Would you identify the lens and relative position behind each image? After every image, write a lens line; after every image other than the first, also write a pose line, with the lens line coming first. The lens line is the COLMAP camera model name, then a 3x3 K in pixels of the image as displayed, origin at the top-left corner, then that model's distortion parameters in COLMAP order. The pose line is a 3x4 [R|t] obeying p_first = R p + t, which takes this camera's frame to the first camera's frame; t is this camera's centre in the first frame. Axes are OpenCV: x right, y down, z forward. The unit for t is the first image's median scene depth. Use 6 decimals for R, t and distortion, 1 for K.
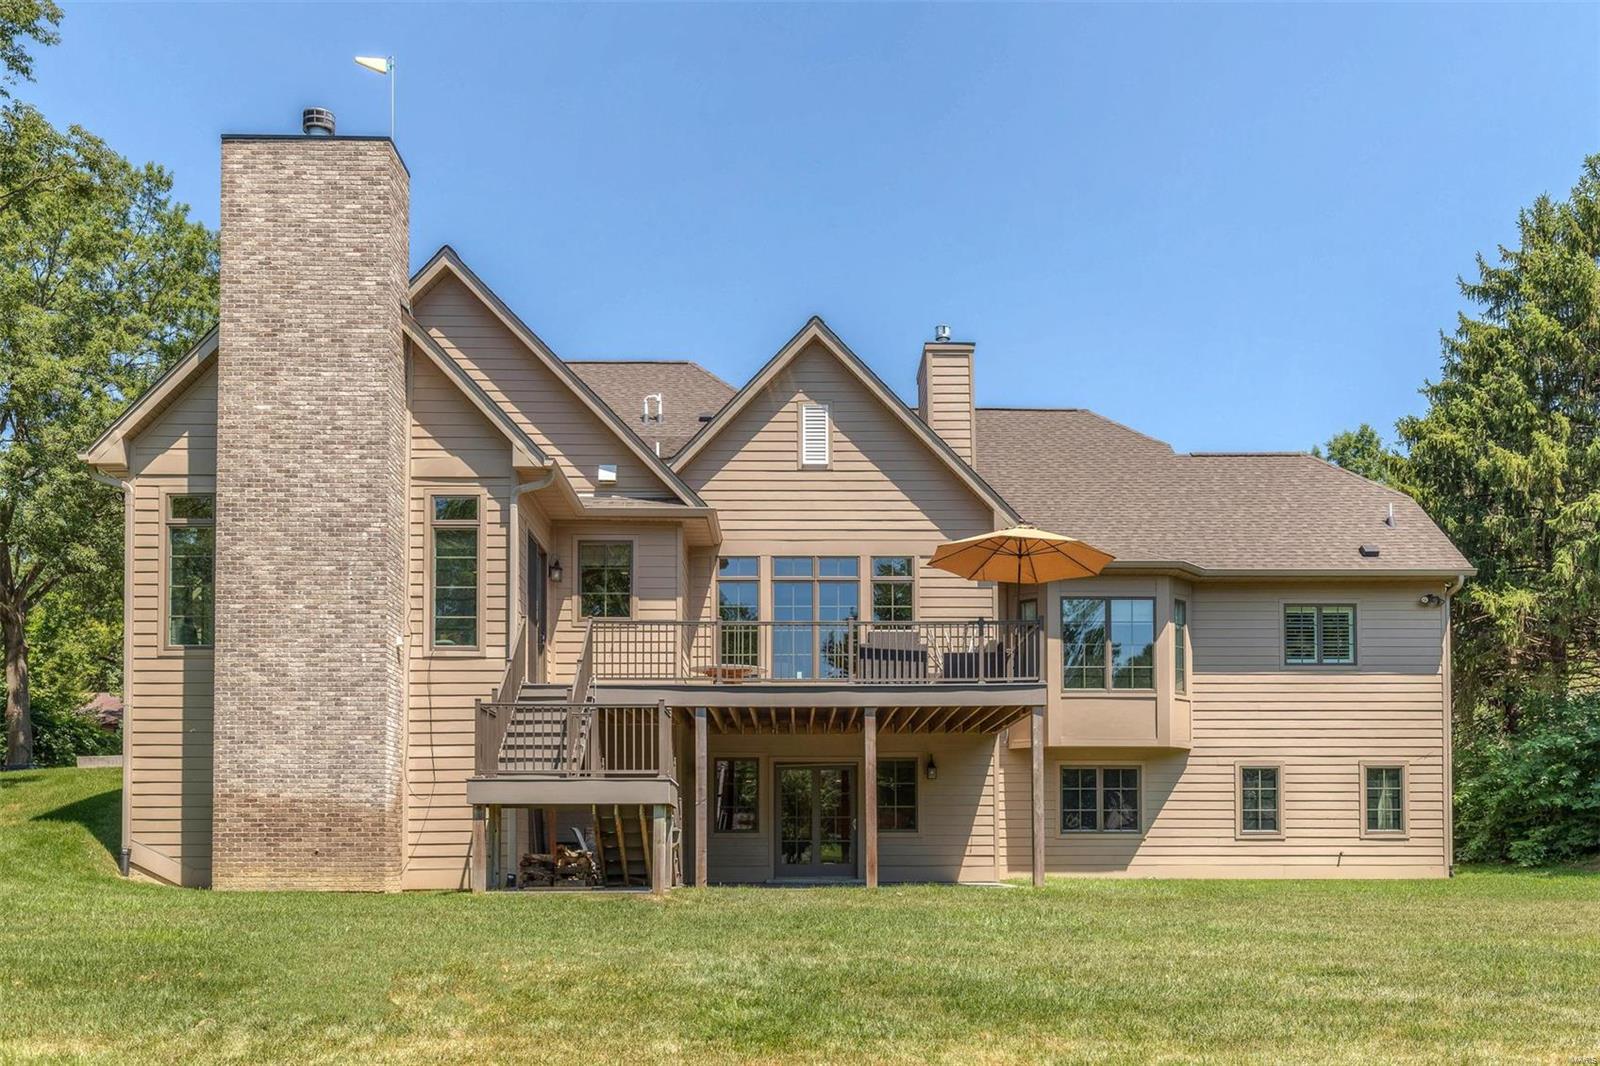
lens RADIAL K [[1381.2, 0, 800.0], [0, 1381.2, 533.0], [0, 0, 1]] dist [0.004912, 0.001433]
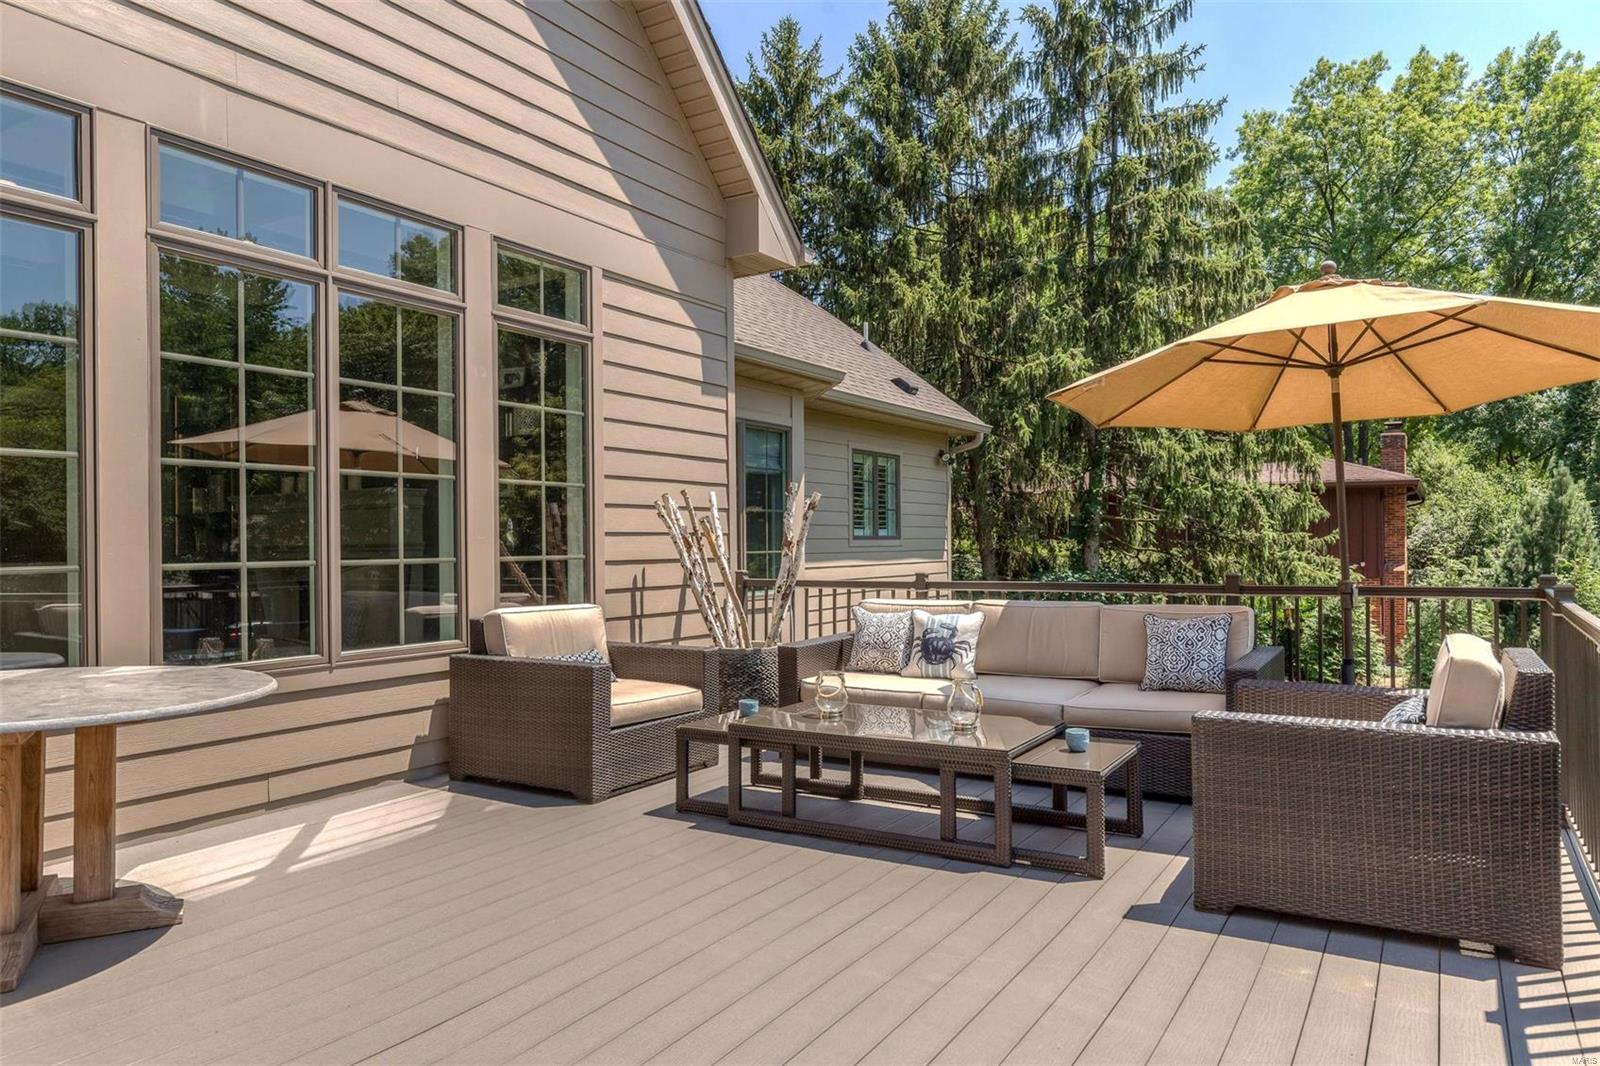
lens RADIAL K [[1022.4, 0, 800.0], [0, 1022.4, 533.0], [0, 0, 1]] dist [-0.025971, -0.000082]
pose [[0.527465, -0.002136, 0.849574, -0.098117], [-0.179831, 0.977057, 0.114106, 0.041451], [-0.830326, -0.212966, 0.514979, 0.803424]]
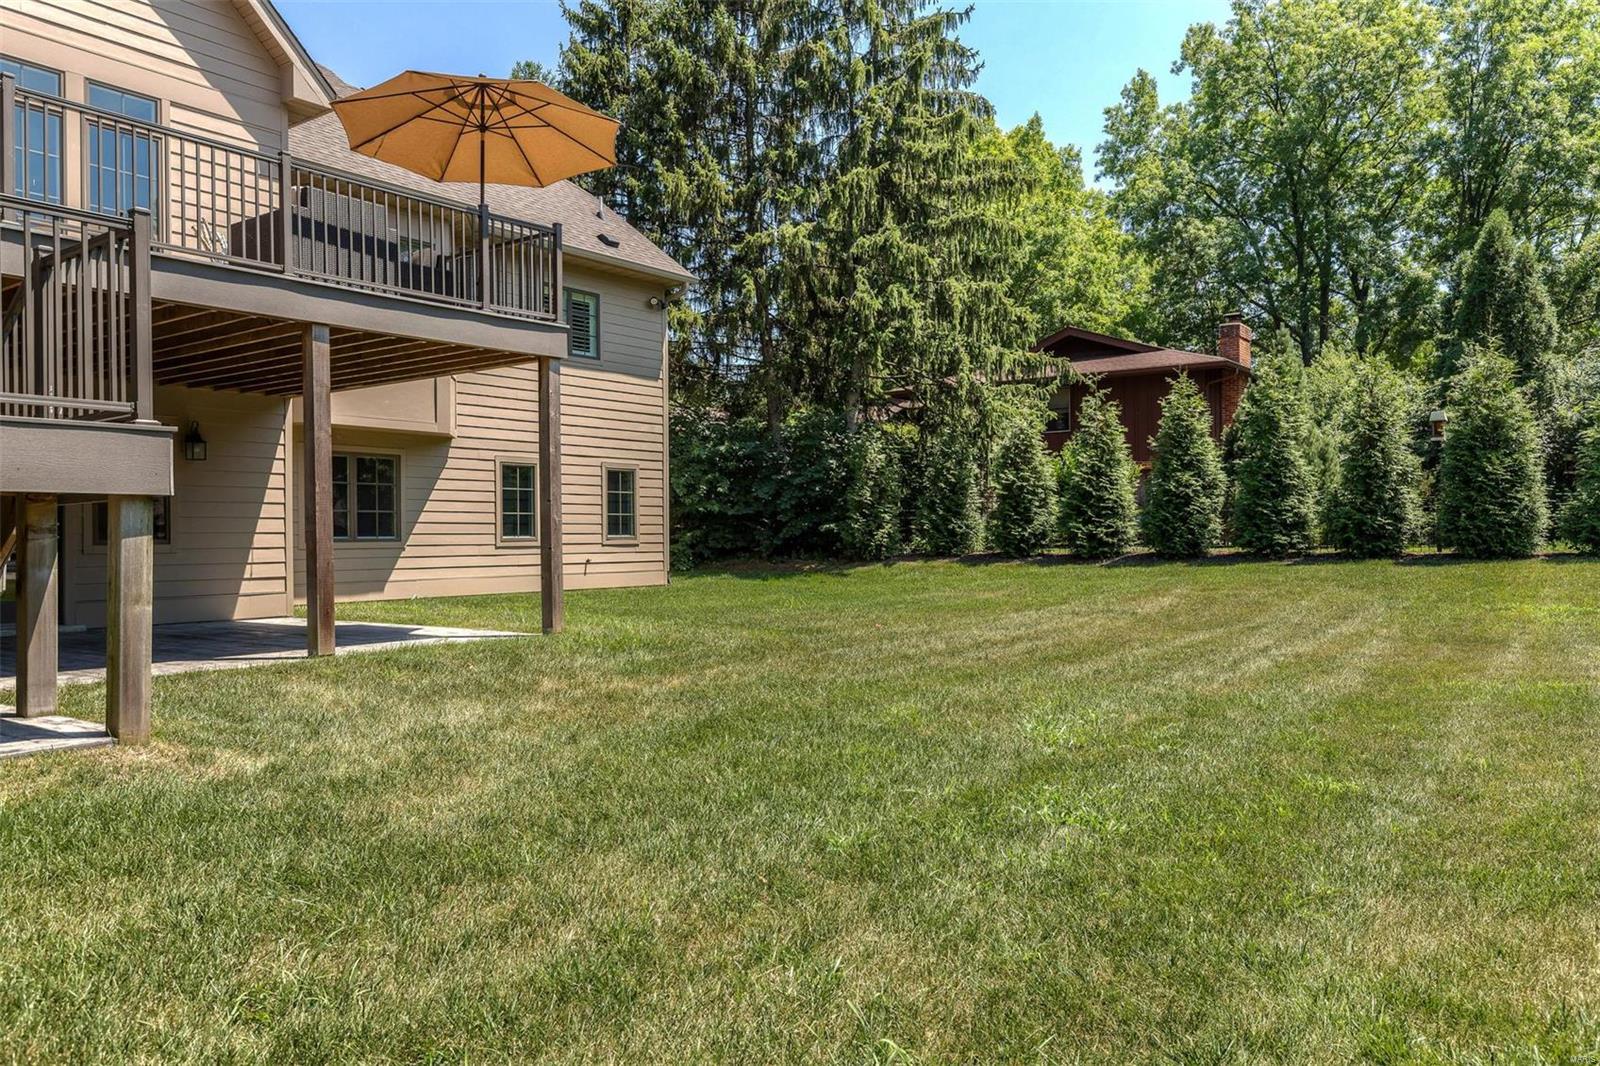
lens RADIAL K [[1182.3, 0, 797.8], [0, 1182.3, 460.2], [0, 0, 1]] dist [-0.025225, 0.000514]
pose [[0.597243, 0.048142, 0.800614, -0.152687], [-0.176197, 0.981688, 0.072409, 0.084616], [-0.782468, -0.184311, 0.594789, 0.435634]]
